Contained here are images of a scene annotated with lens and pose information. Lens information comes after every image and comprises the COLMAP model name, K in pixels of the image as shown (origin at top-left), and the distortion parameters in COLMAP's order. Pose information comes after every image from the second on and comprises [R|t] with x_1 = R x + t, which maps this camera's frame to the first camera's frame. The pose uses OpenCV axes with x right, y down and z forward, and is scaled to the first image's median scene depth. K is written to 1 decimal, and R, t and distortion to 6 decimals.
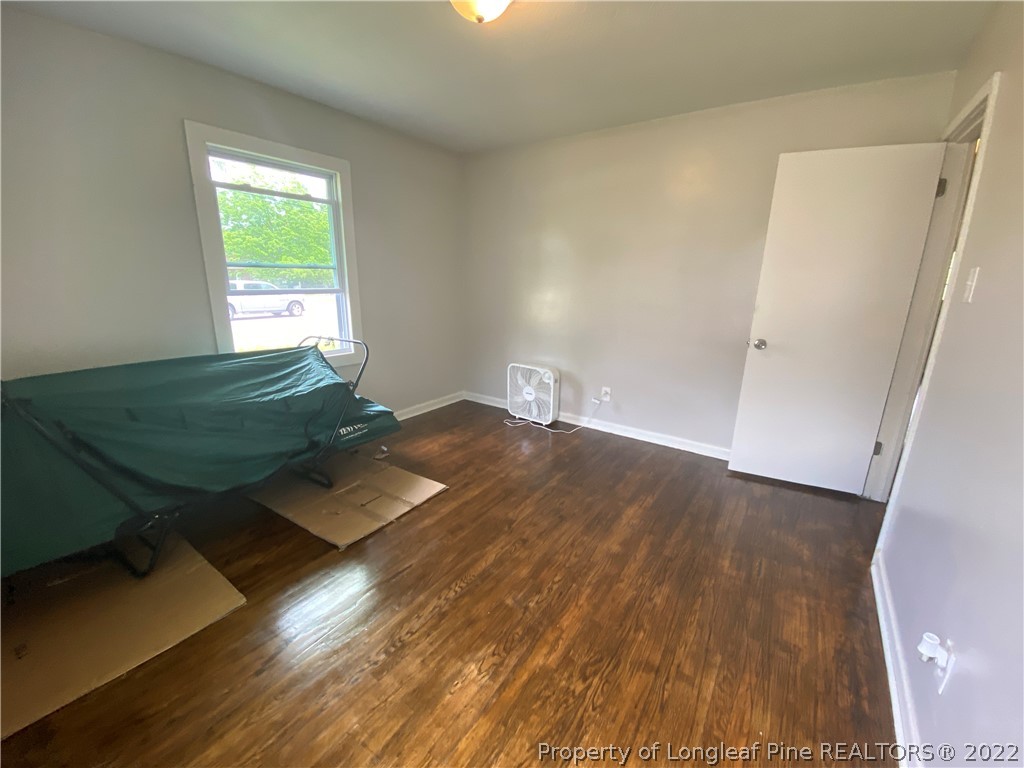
lens RADIAL K [[412.9, 0, 512.0], [0, 412.9, 384.0], [0, 0, 1]] dist [0.014193, -0.018498]
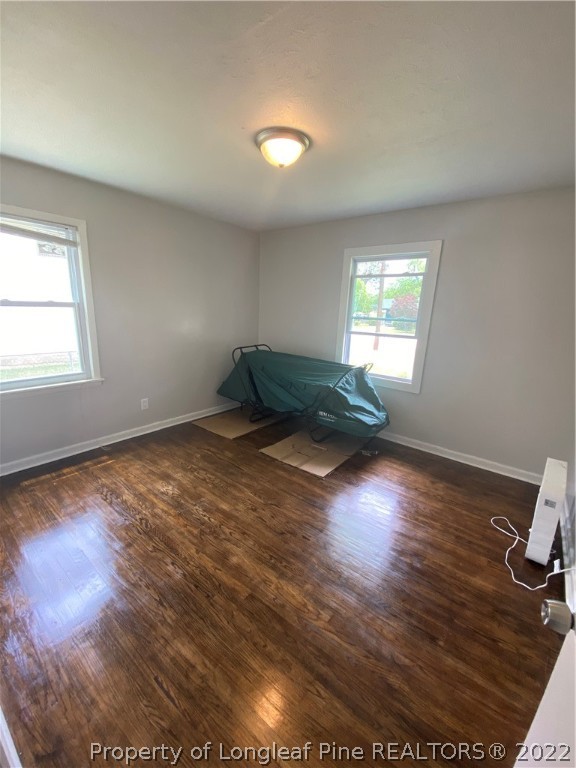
lens RADIAL K [[309.7, 0, 288.0], [0, 309.7, 384.0], [0, 0, 1]] dist [0.014193, -0.018498]
pose [[-0.055816, 0.223921, -0.973008, 0.941765], [-0.296997, 0.926690, 0.230299, -0.291306], [0.953246, 0.301835, 0.014780, 0.946146]]
